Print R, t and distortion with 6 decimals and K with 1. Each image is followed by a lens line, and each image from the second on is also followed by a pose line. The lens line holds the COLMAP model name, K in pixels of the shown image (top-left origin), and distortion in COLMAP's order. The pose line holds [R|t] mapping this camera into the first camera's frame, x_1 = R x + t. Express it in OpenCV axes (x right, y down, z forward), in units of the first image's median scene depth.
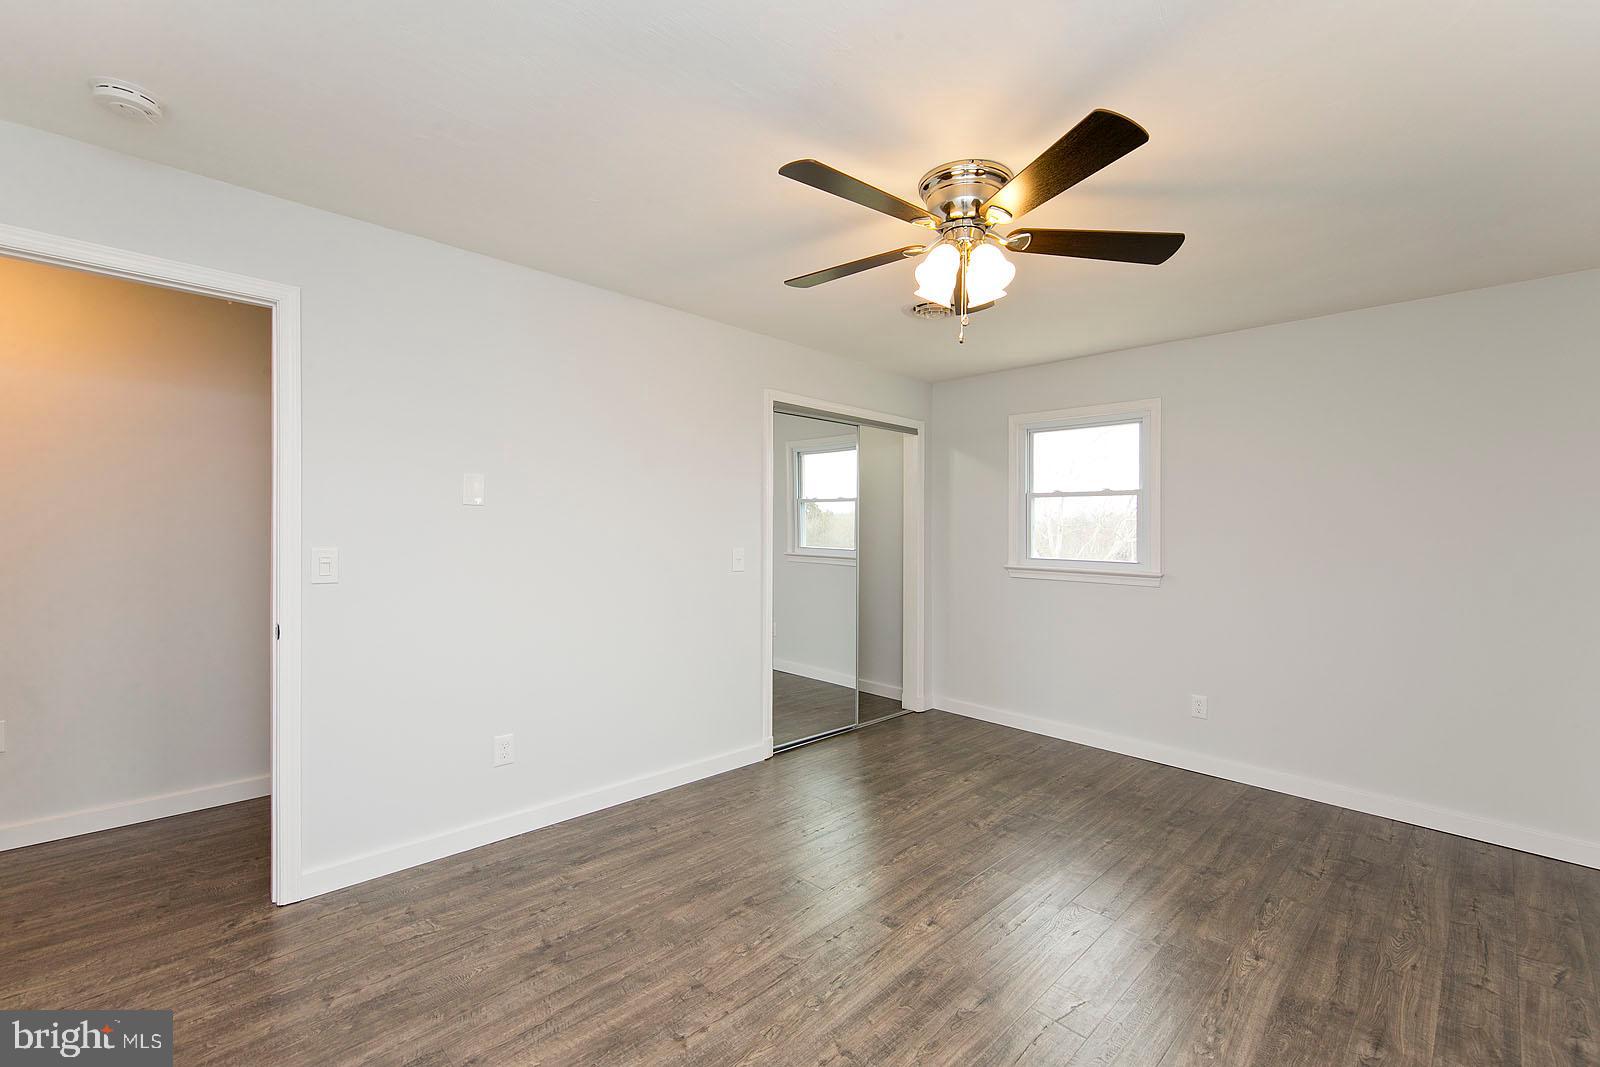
lens RADIAL K [[685.7, 0, 796.2], [0, 685.7, 535.3], [0, 0, 1]] dist [0.009178, -0.003531]
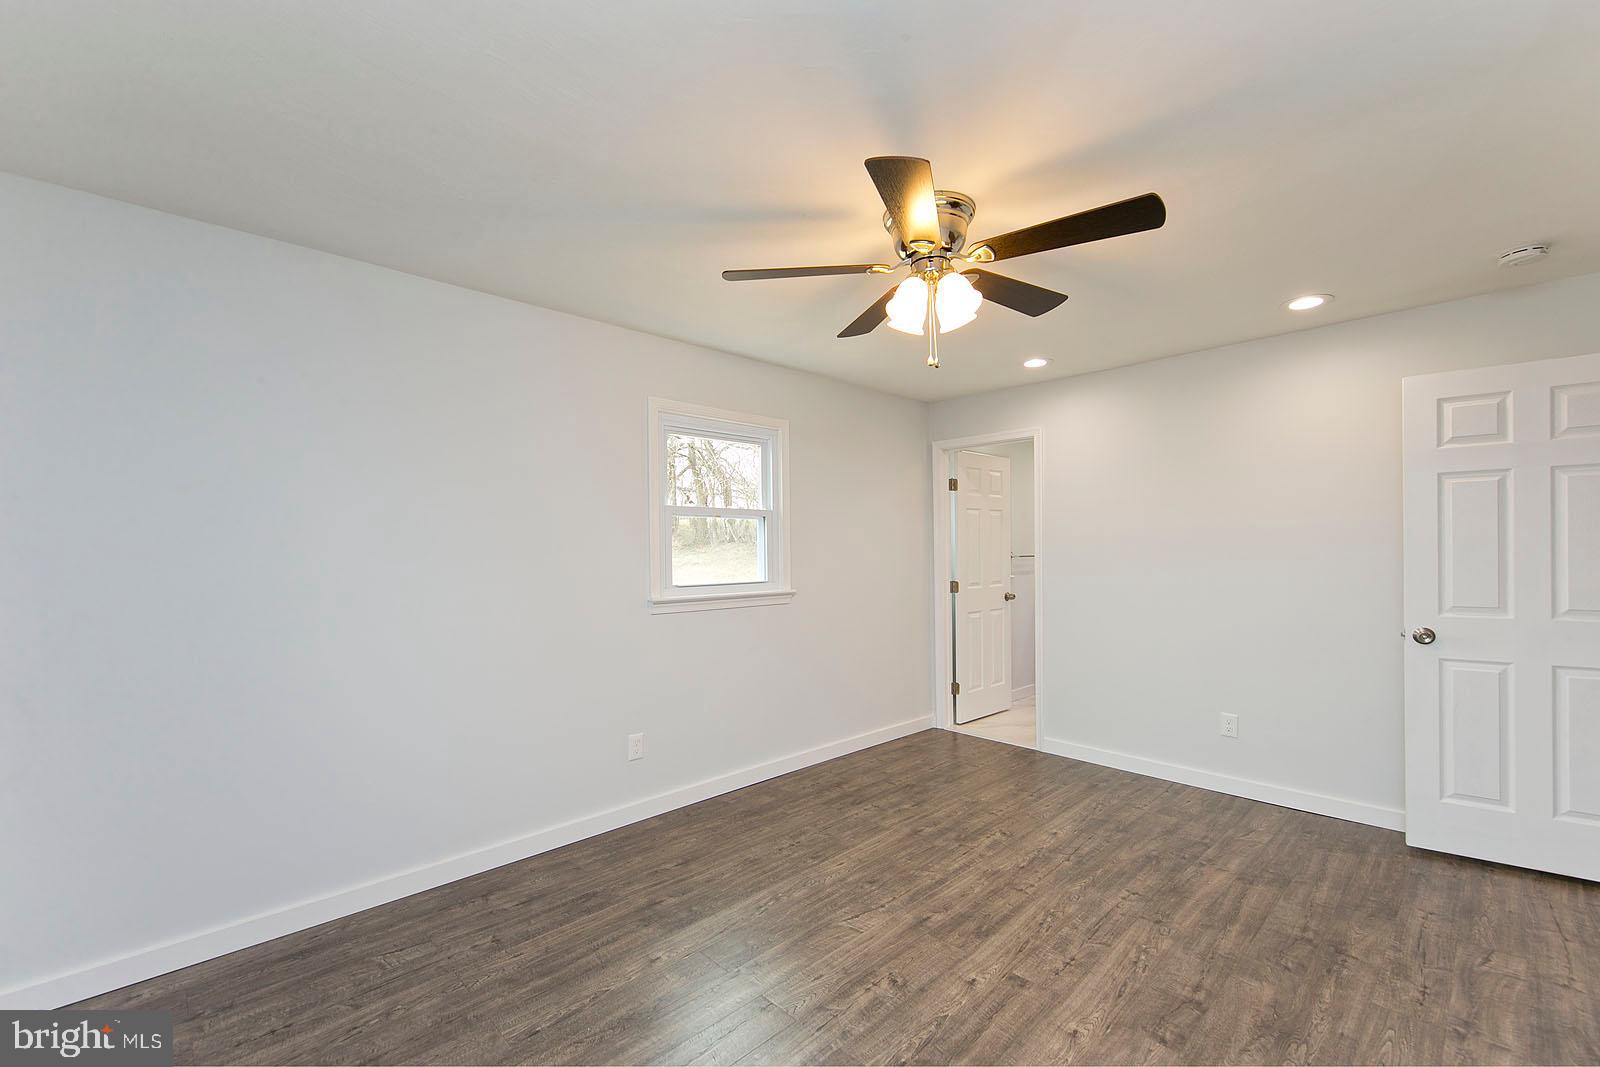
lens RADIAL K [[685.7, 0, 803.8], [0, 685.7, 540.5], [0, 0, 1]] dist [0.009178, -0.003531]
pose [[-0.999969, -0.007104, -0.003267, 0.472229], [-0.007067, 0.999911, -0.011308, -0.006361], [0.003347, -0.011284, -0.999931, 2.121989]]
